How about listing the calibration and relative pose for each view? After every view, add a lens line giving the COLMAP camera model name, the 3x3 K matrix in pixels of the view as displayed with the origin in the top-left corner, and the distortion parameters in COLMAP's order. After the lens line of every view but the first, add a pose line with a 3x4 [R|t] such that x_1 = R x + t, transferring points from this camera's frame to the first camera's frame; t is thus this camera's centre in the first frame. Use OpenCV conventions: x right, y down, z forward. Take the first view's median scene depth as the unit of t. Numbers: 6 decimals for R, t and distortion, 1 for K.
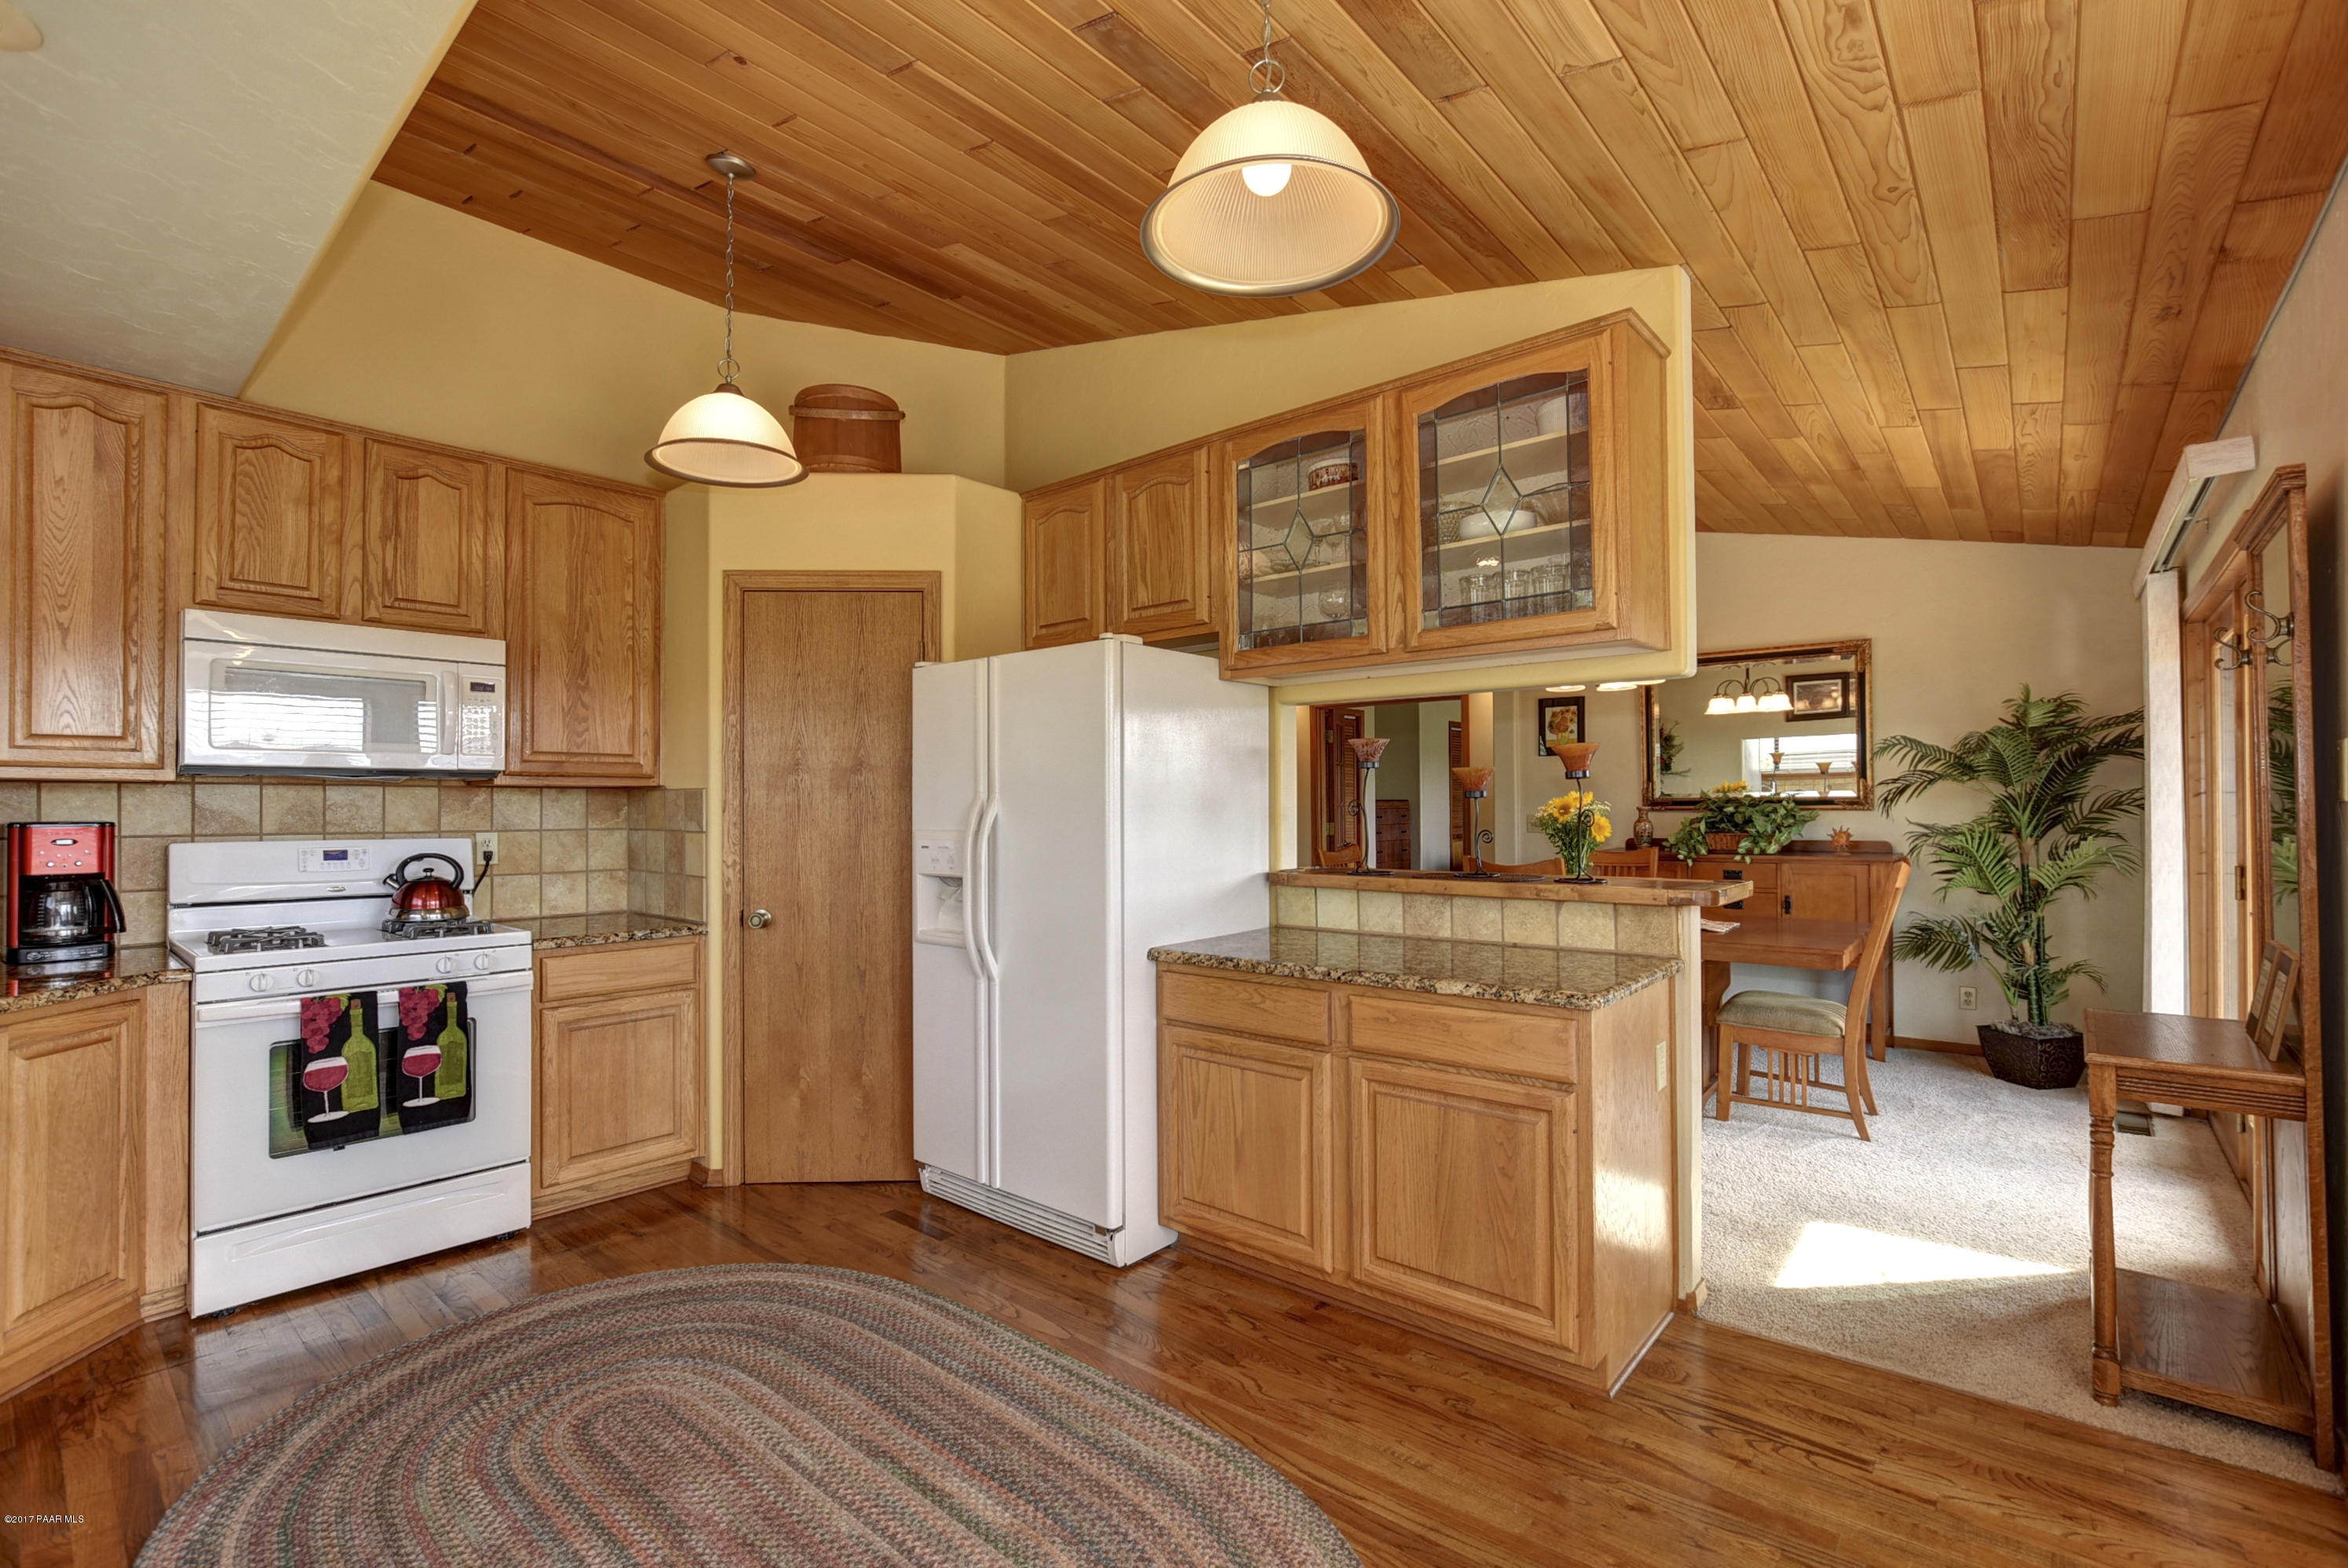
lens RADIAL K [[1033.9, 0, 1174.0], [0, 1033.9, 784.0], [0, 0, 1]] dist [-0.025583, 0.006693]
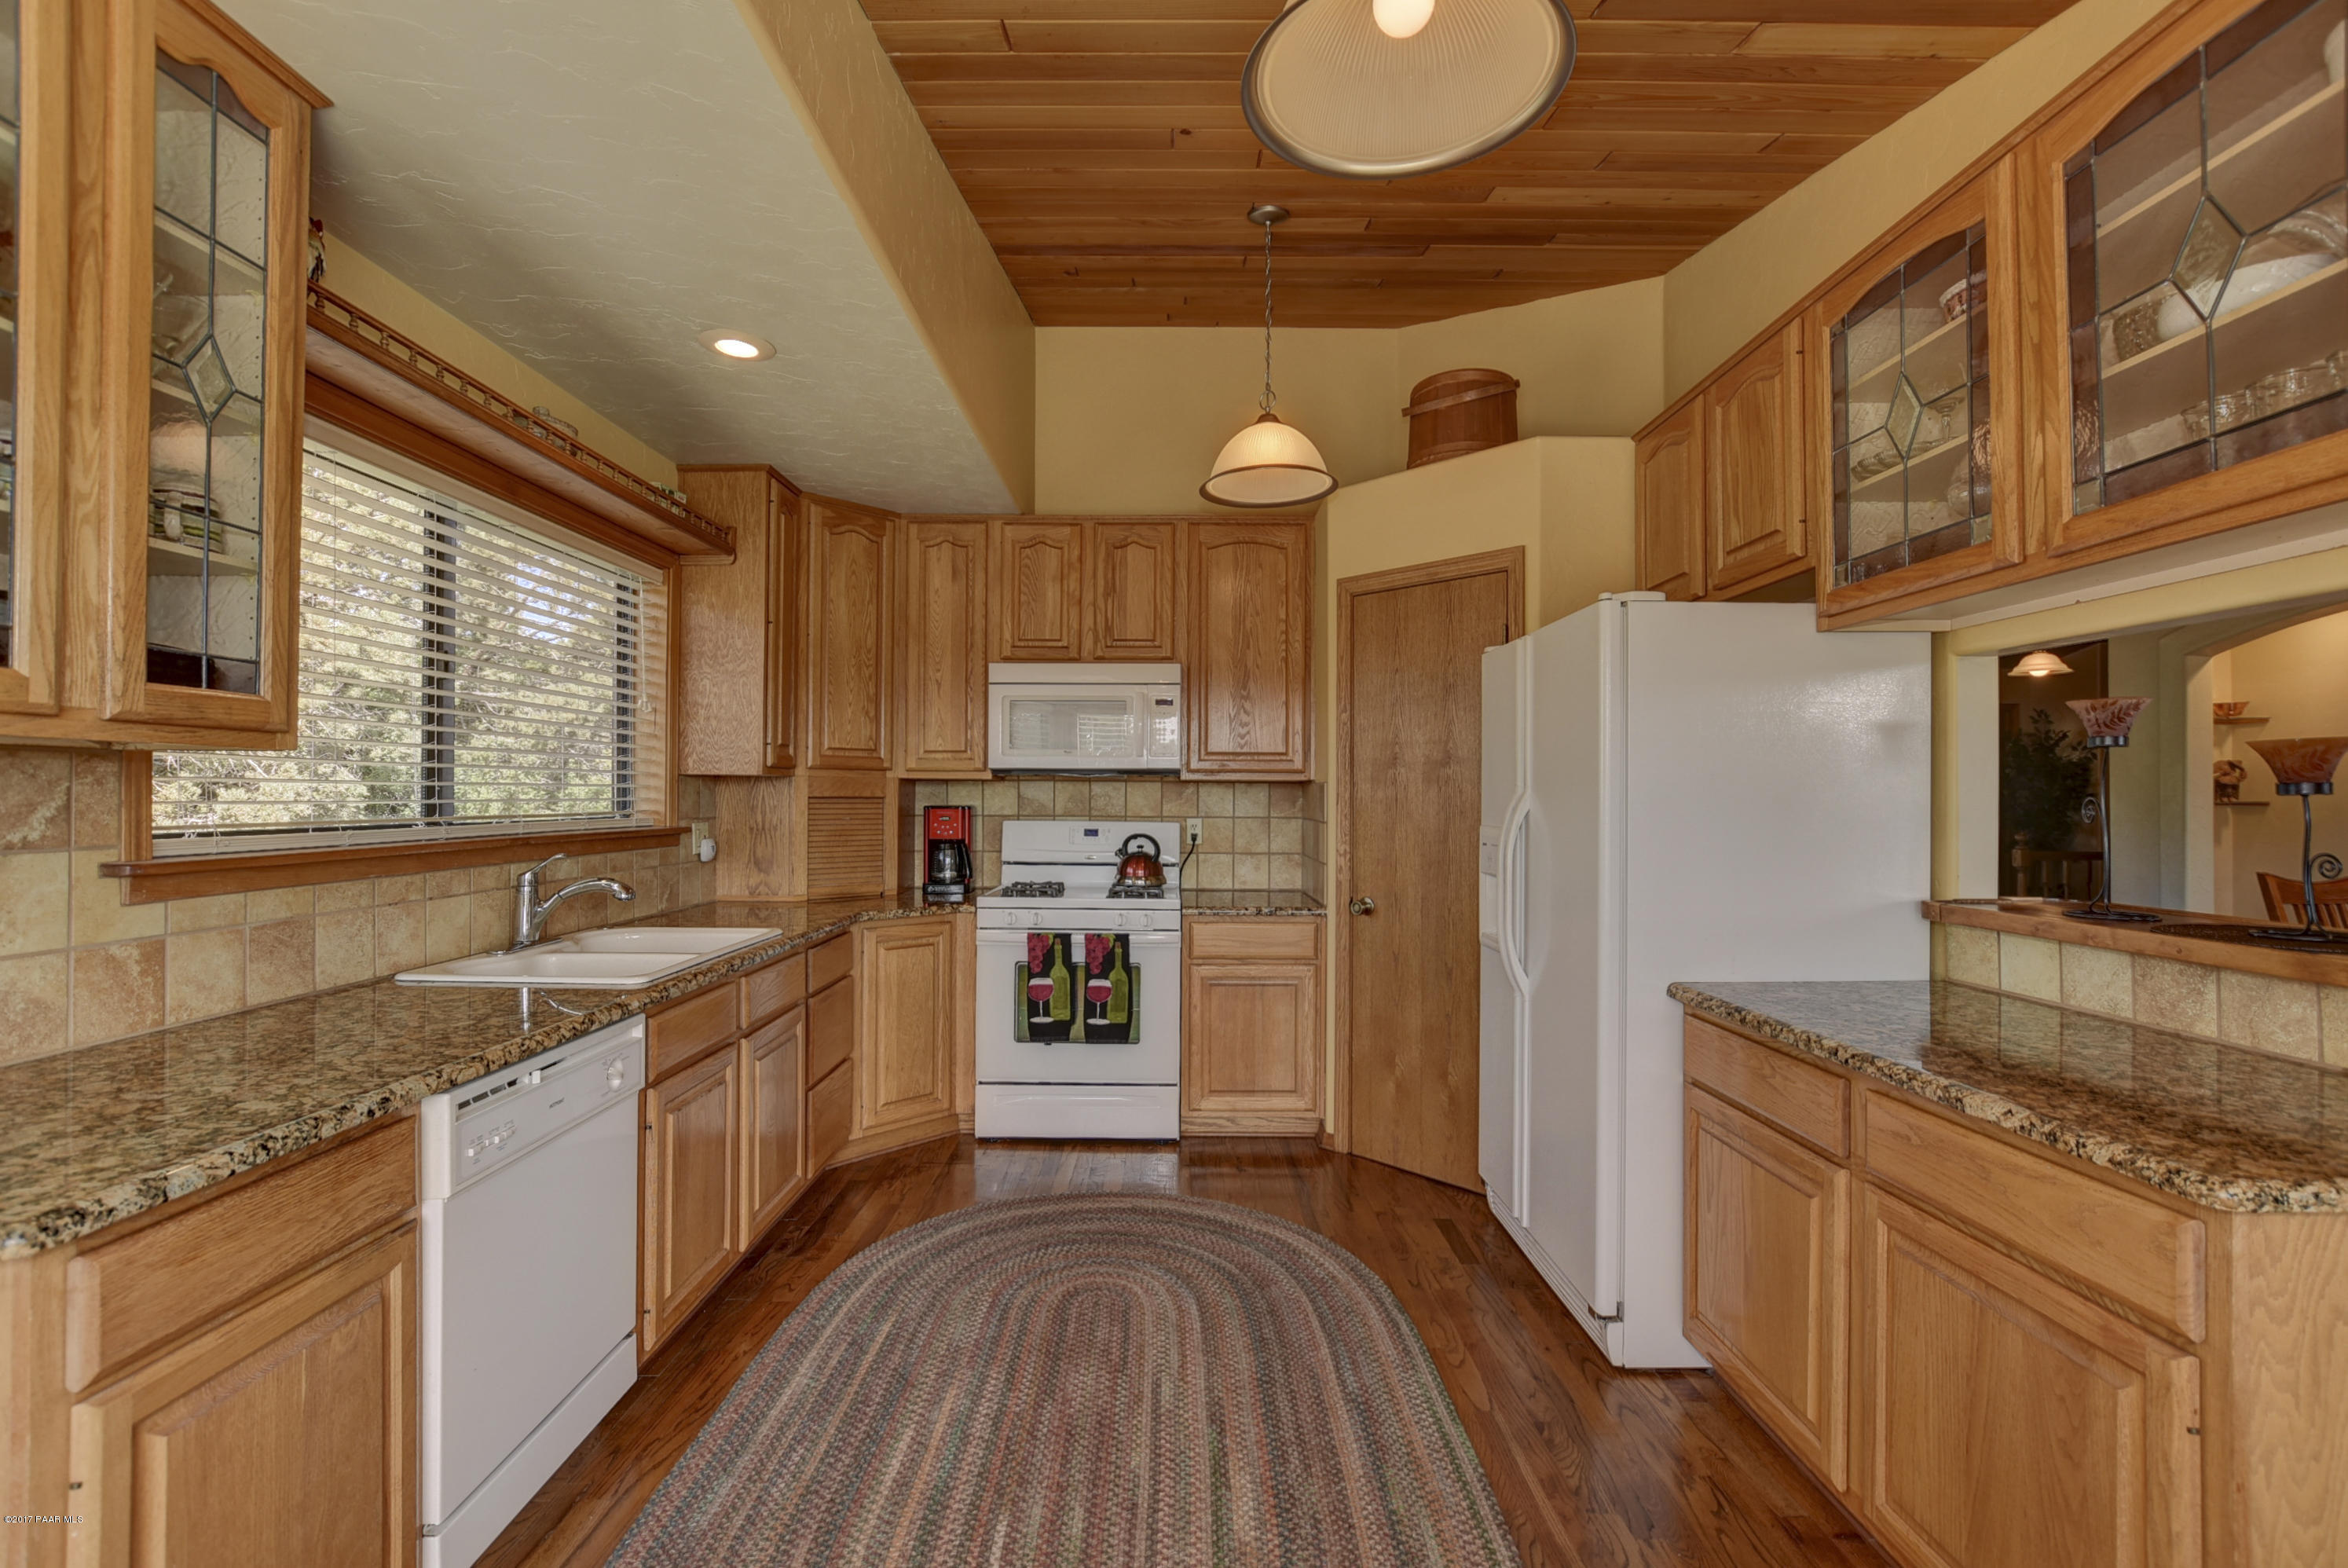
lens RADIAL K [[1034.1, 0, 1174.0], [0, 1034.1, 784.0], [0, 0, 1]] dist [-0.025583, 0.006693]
pose [[0.650374, -0.002445, -0.759610, 0.305309], [0.008228, 0.999959, 0.003826, 0.000420], [0.759569, -0.008738, 0.650368, 0.185853]]
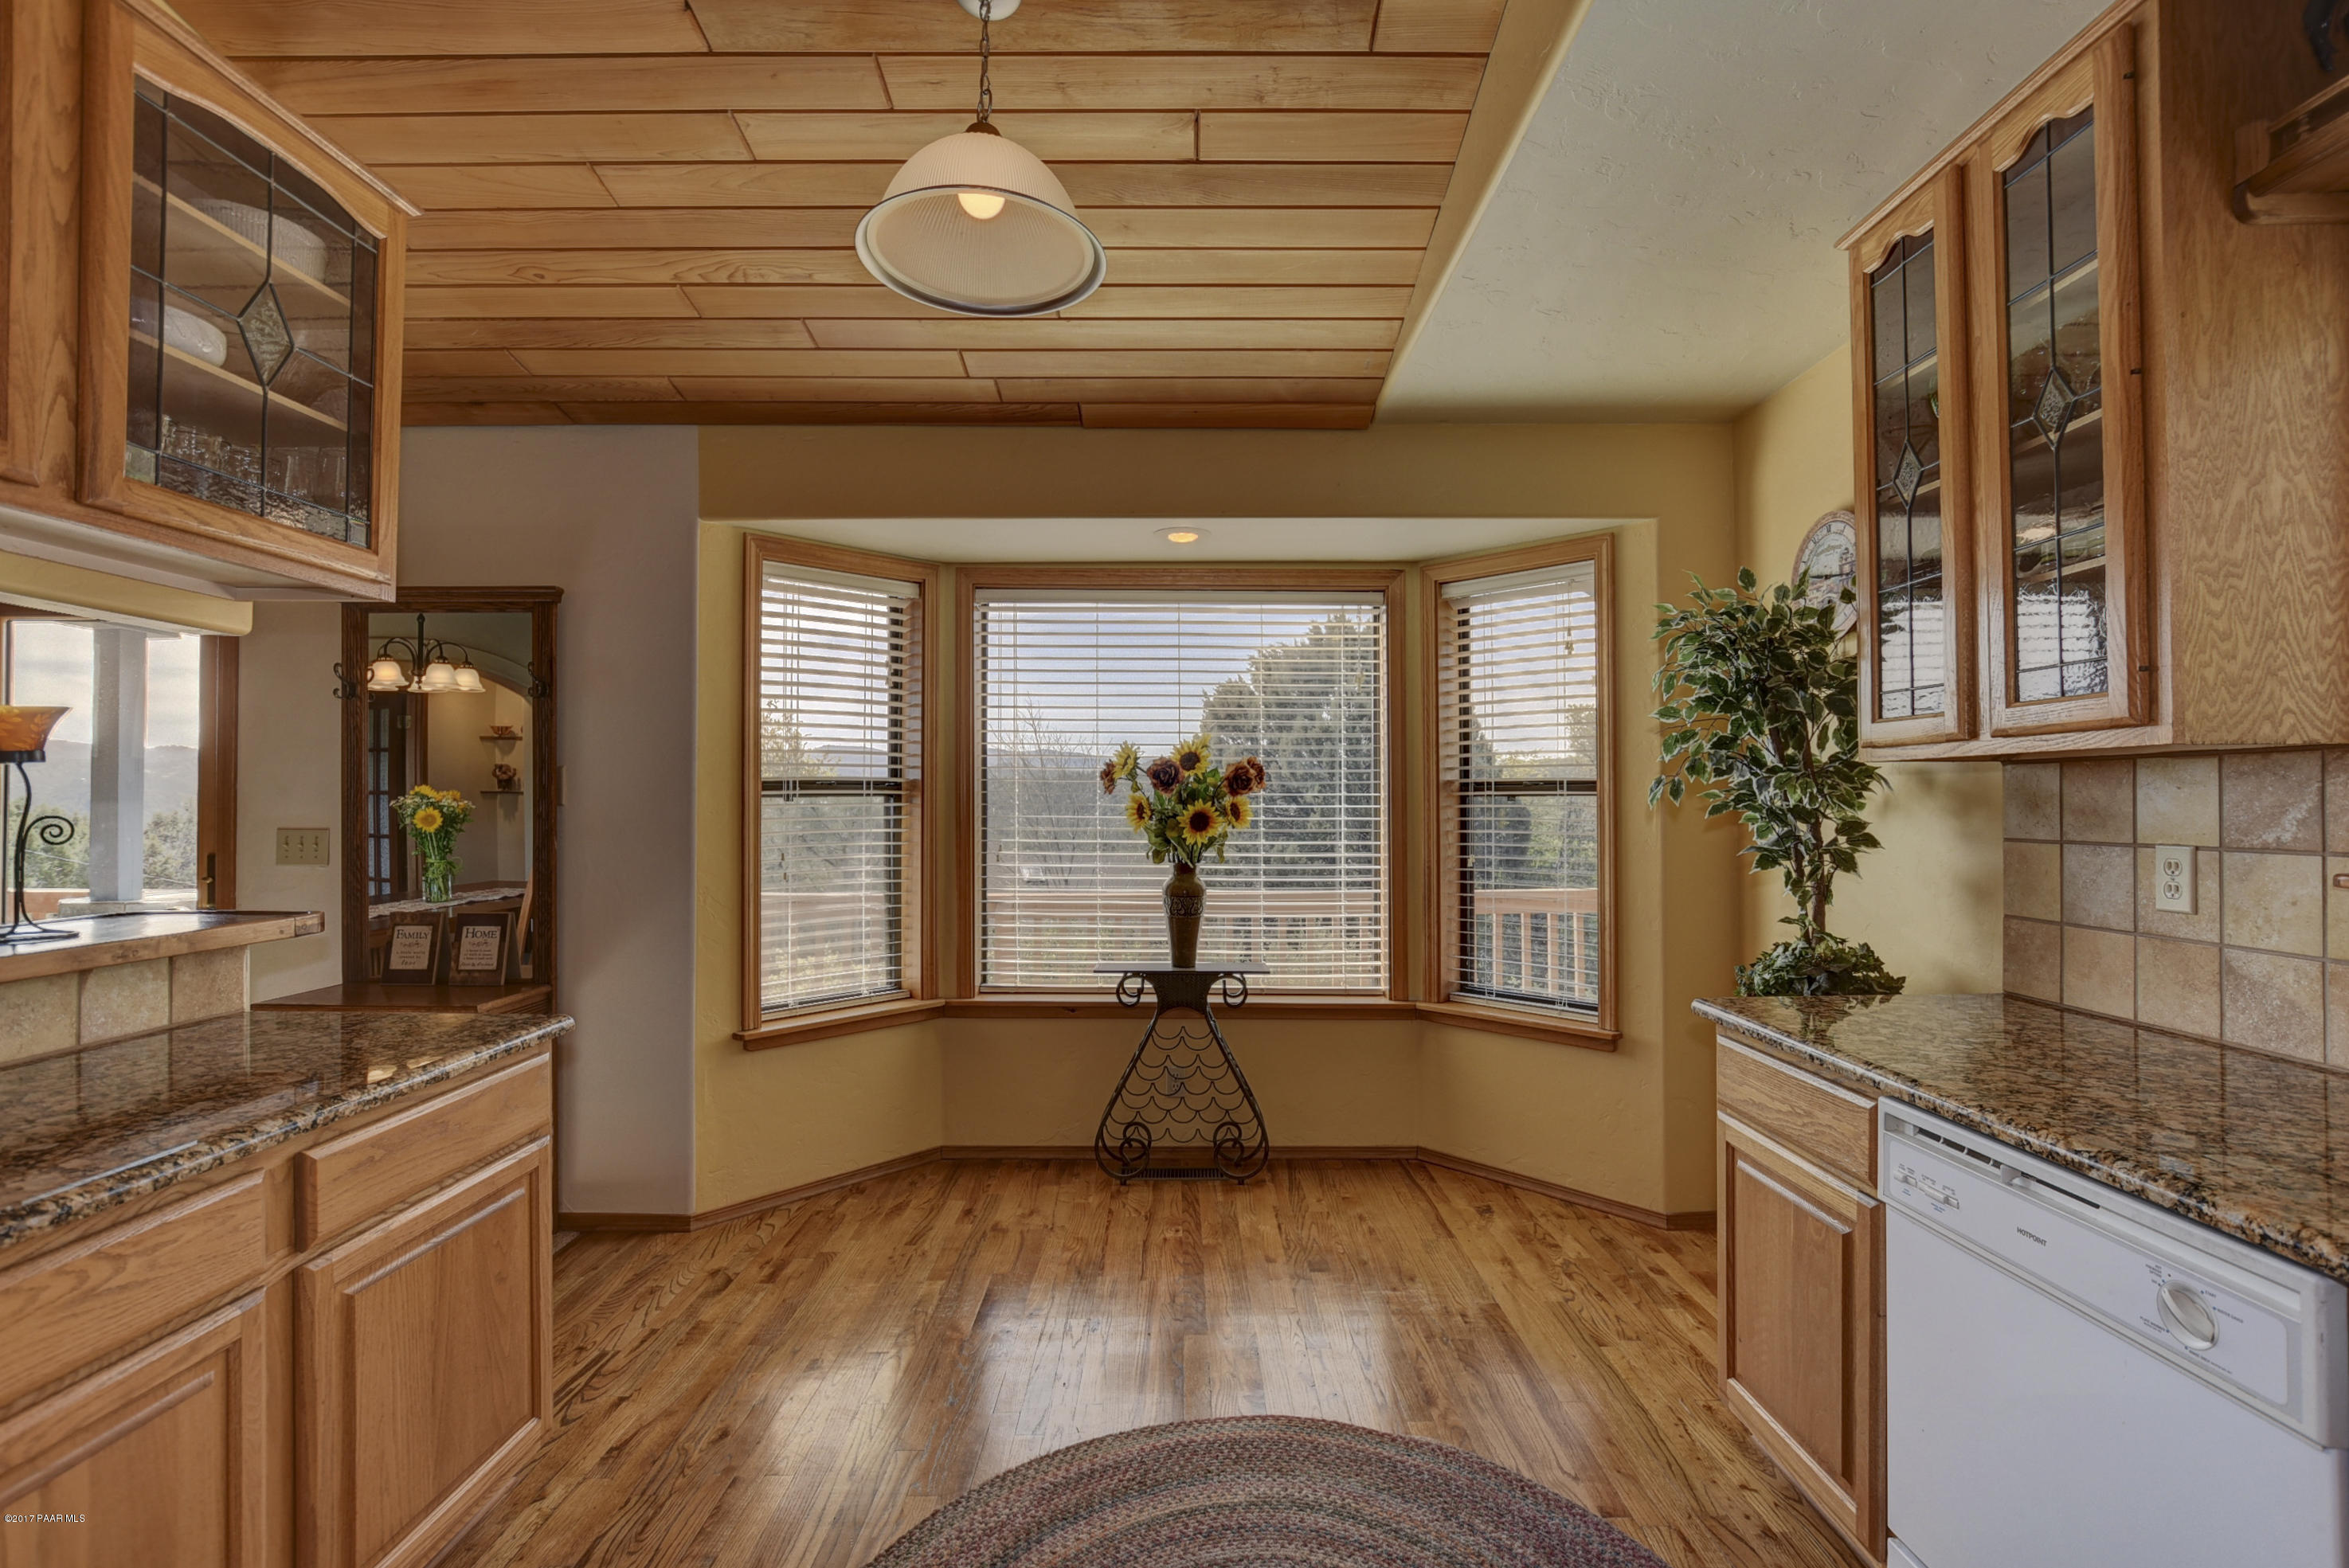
lens RADIAL K [[1034.4, 0, 1174.5], [0, 1034.4, 784.0], [0, 0, 1]] dist [-0.025583, 0.006693]
pose [[-0.648800, 0.018425, 0.760736, -0.439361], [-0.010329, 0.999401, -0.033015, 0.018651], [-0.760889, -0.029278, -0.648221, 0.807968]]
